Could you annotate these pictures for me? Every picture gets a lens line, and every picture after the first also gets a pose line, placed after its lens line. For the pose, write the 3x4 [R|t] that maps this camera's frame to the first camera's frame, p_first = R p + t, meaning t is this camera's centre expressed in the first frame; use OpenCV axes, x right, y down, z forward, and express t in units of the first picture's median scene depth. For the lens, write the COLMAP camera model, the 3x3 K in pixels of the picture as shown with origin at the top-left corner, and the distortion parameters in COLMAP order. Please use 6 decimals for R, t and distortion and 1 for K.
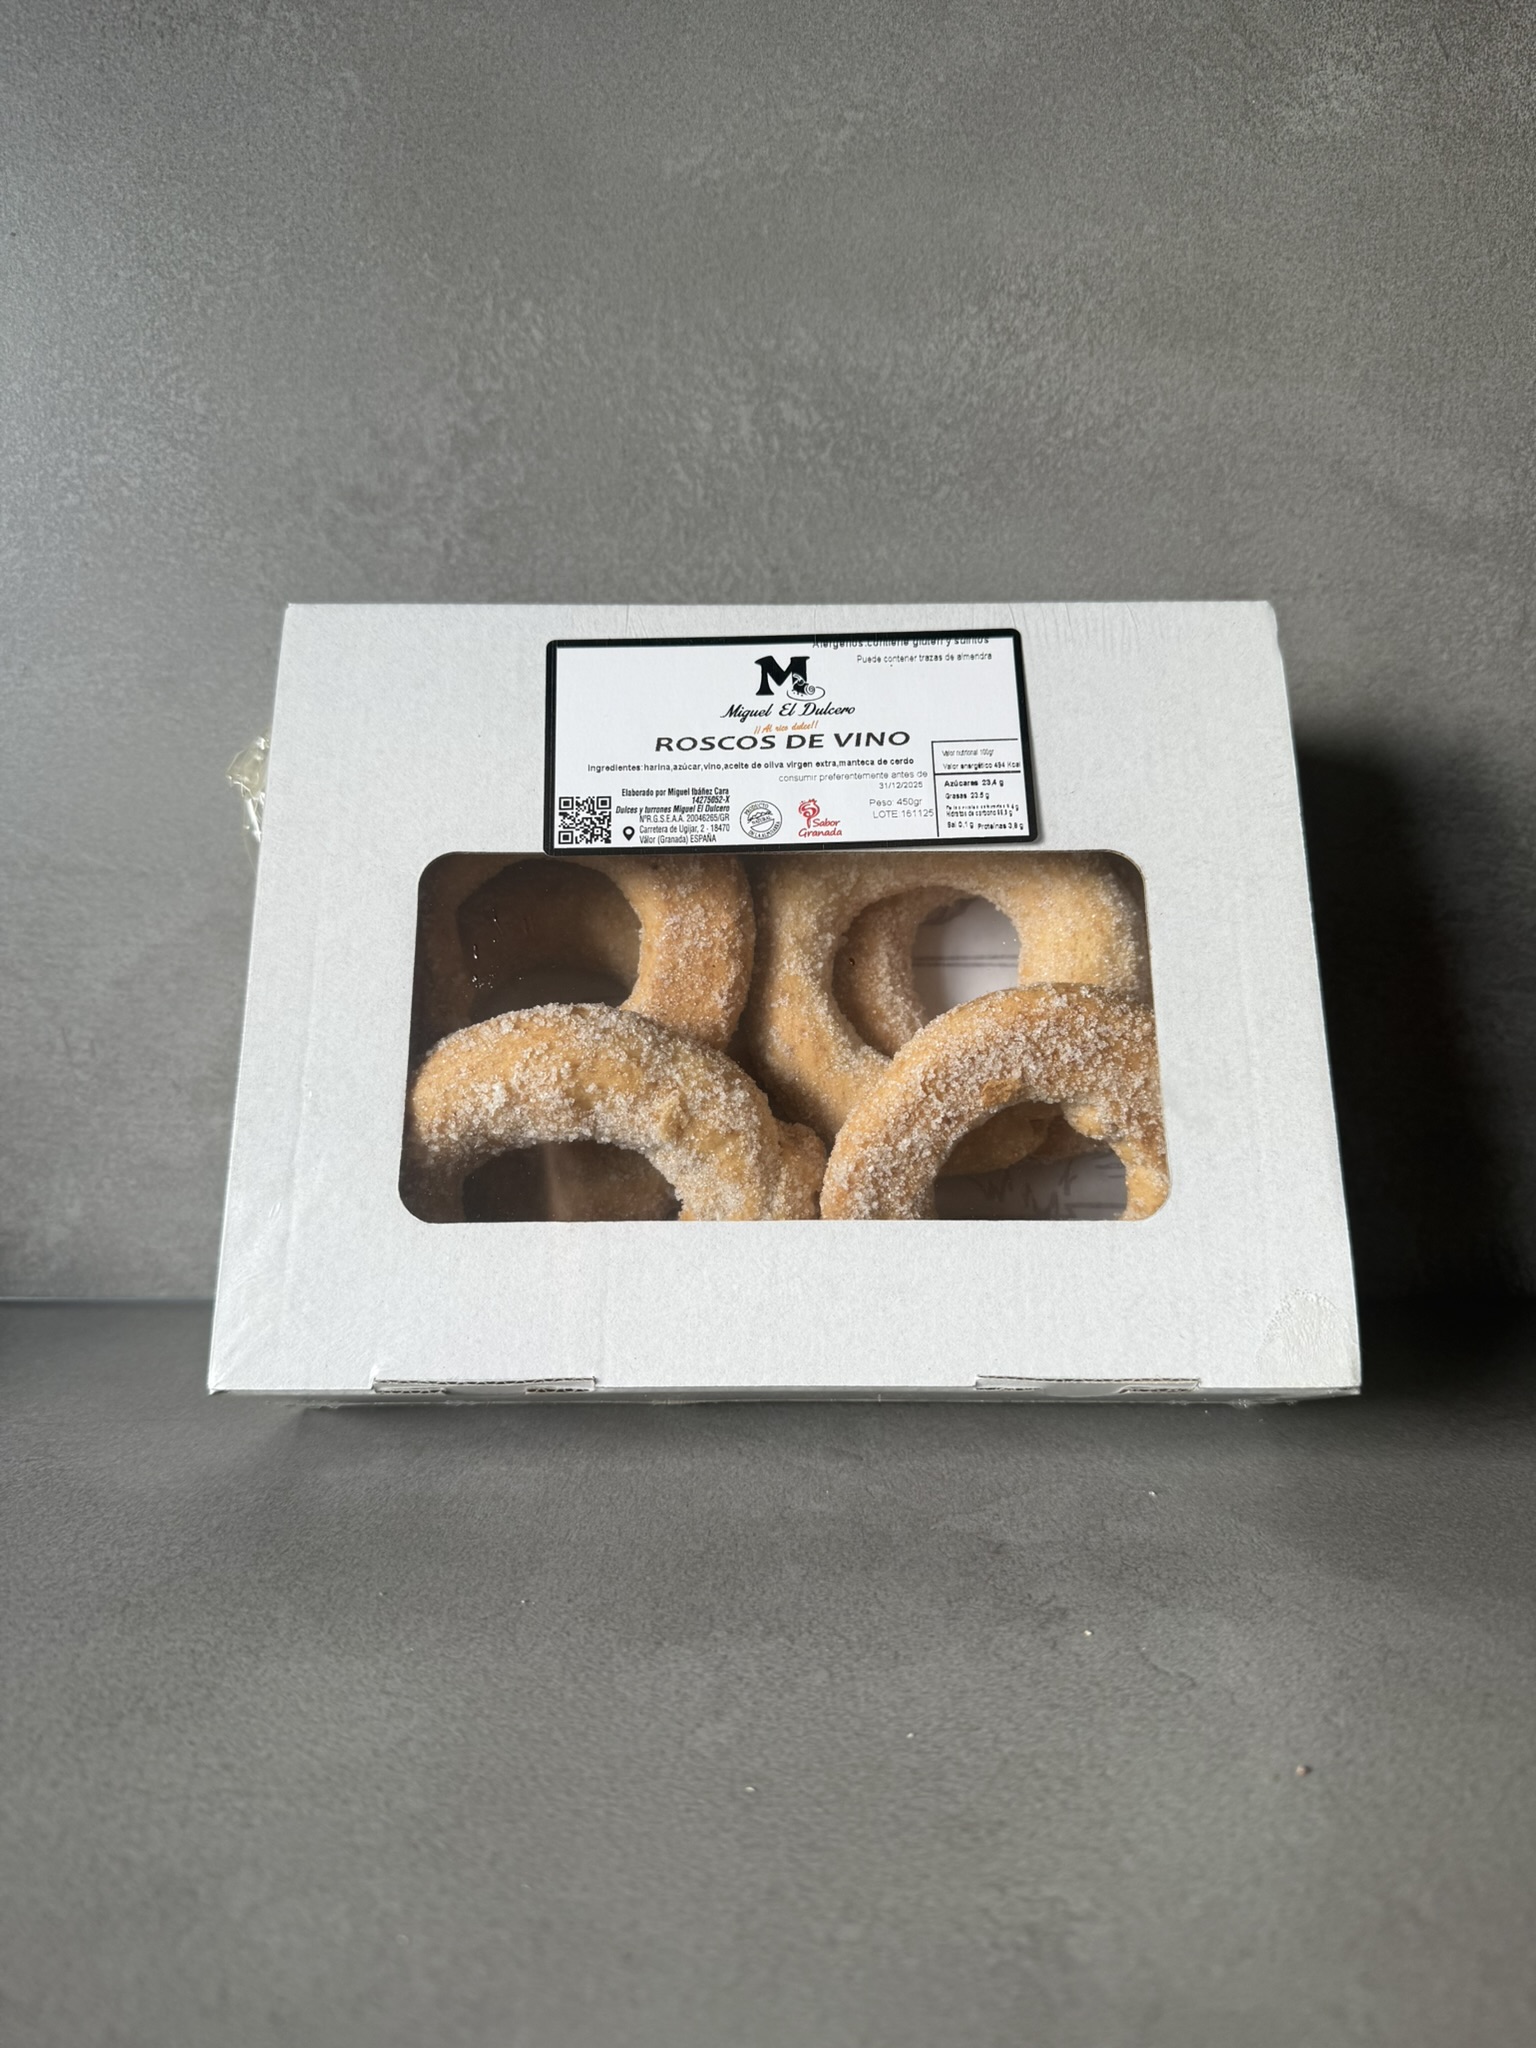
lens RADIAL K [[1530.1, 0, 771.1], [0, 1530.1, 1026.9], [0, 0, 1]] dist [-0.045551, 0.013015]
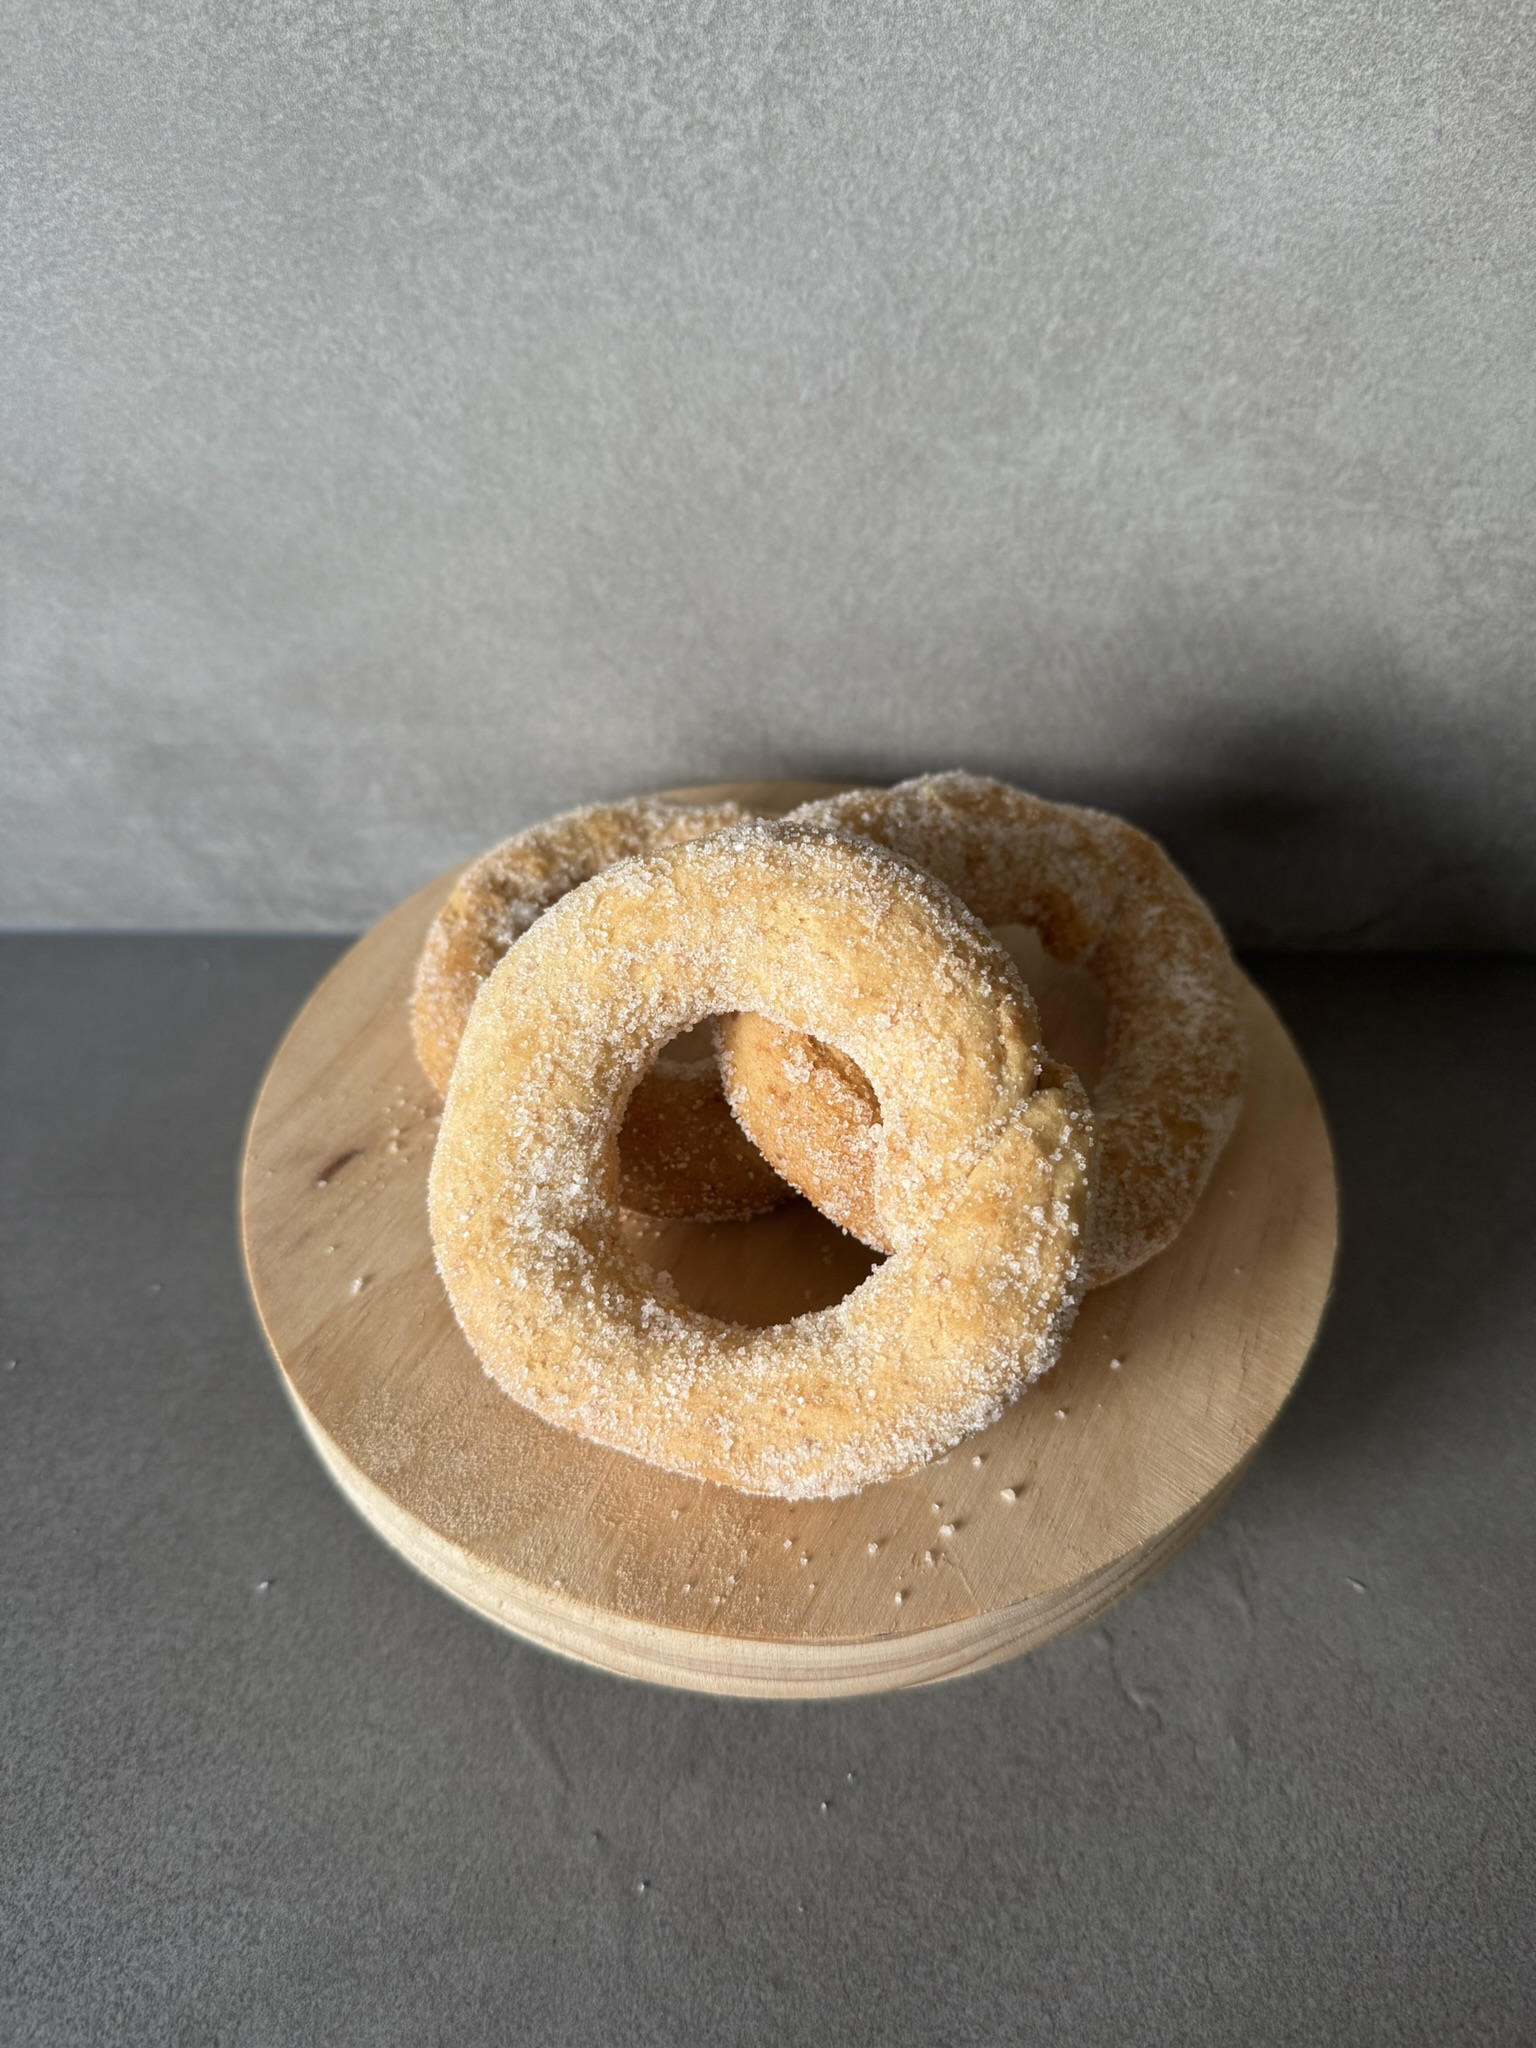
lens RADIAL K [[1530.1, 0, 767.4], [0, 1530.1, 1041.2], [0, 0, 1]] dist [-0.045551, 0.013015]
pose [[0.999789, 0.020481, 0.001518, 0.003463], [-0.016981, 0.782832, 0.622001, -0.509523], [0.011551, -0.621896, 0.783015, 0.442929]]
